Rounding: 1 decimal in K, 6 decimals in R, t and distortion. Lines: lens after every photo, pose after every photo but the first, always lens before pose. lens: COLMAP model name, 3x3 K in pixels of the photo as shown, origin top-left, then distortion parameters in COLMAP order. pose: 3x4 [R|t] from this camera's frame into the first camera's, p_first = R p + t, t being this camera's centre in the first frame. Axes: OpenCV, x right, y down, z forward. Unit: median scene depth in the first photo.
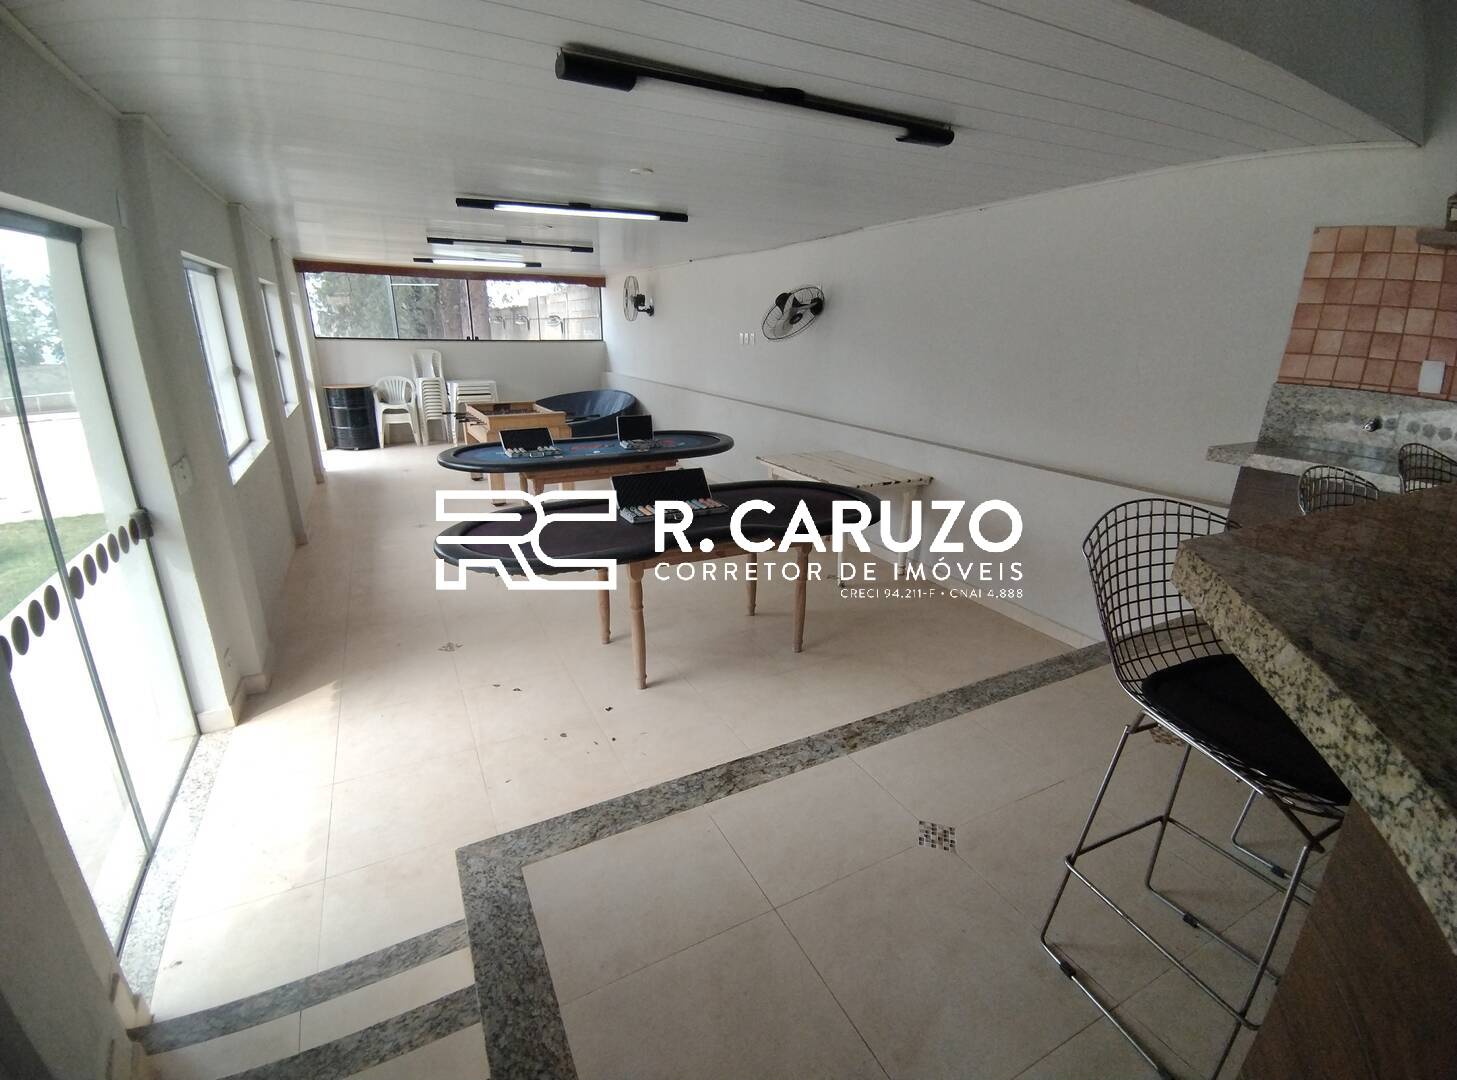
lens RADIAL K [[658.8, 0, 723.7], [0, 658.8, 542.4], [0, 0, 1]] dist [-0.000910, 0.010518]
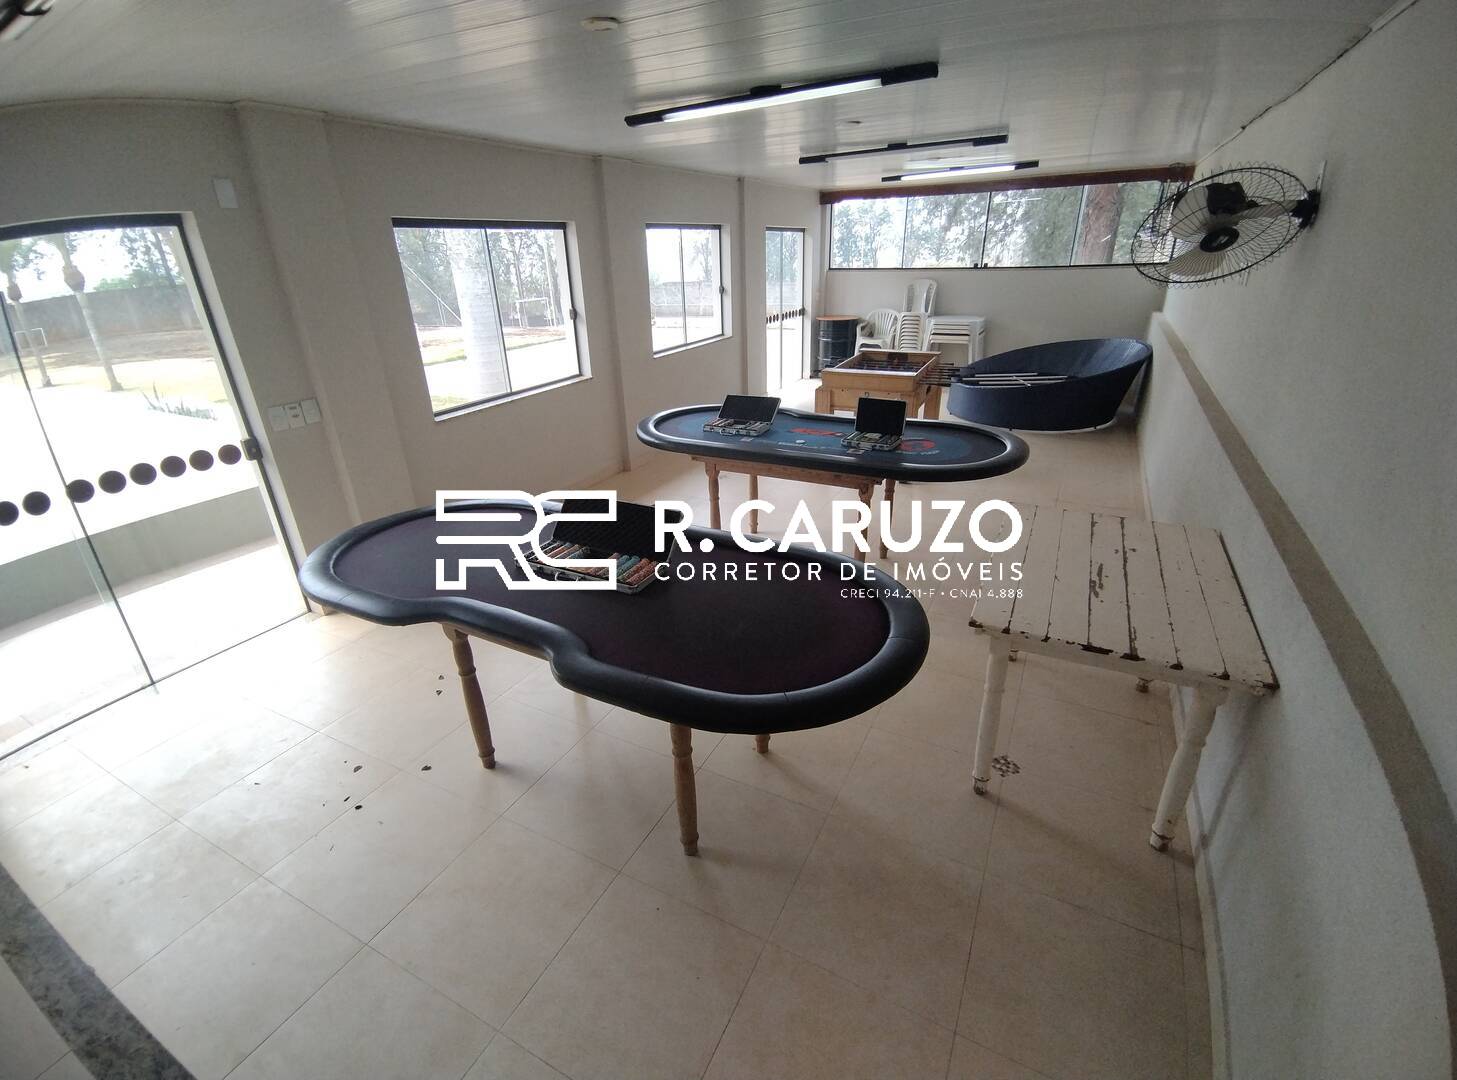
lens RADIAL K [[658.8, 0, 723.7], [0, 658.8, 542.4], [0, 0, 1]] dist [-0.000910, 0.010518]
pose [[0.575039, 0.306912, -0.758377, 0.280816], [-0.217590, 0.950955, 0.219861, -0.135646], [0.788660, 0.038587, 0.613617, 0.372418]]
